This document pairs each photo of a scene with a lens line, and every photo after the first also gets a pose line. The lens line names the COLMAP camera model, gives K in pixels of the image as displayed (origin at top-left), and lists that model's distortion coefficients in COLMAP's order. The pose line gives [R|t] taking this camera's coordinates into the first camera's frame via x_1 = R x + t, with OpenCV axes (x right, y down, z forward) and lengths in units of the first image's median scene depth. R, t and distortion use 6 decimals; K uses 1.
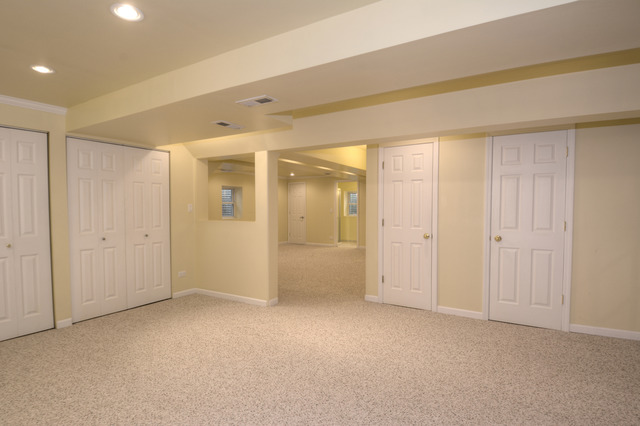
lens RADIAL K [[335.8, 0, 313.2], [0, 335.8, 212.8], [0, 0, 1]] dist [0.000981, -0.004564]
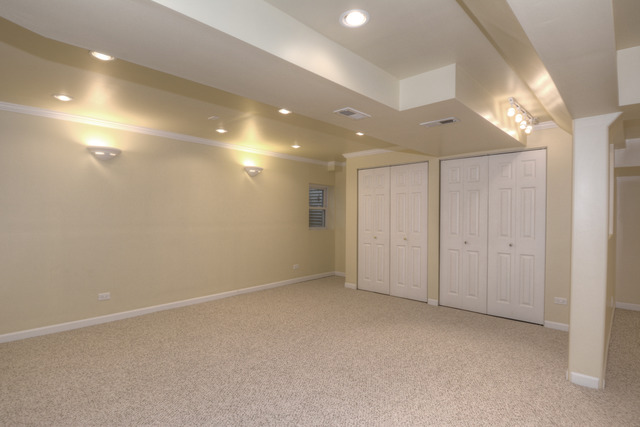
lens RADIAL K [[335.8, 0, 315.3], [0, 335.8, 215.2], [0, 0, 1]] dist [0.000981, -0.004564]
pose [[-0.215358, 0.001952, -0.976533, 0.618585], [-0.017724, 0.999825, 0.005908, -0.013579], [0.976374, 0.018580, -0.215286, 0.774772]]
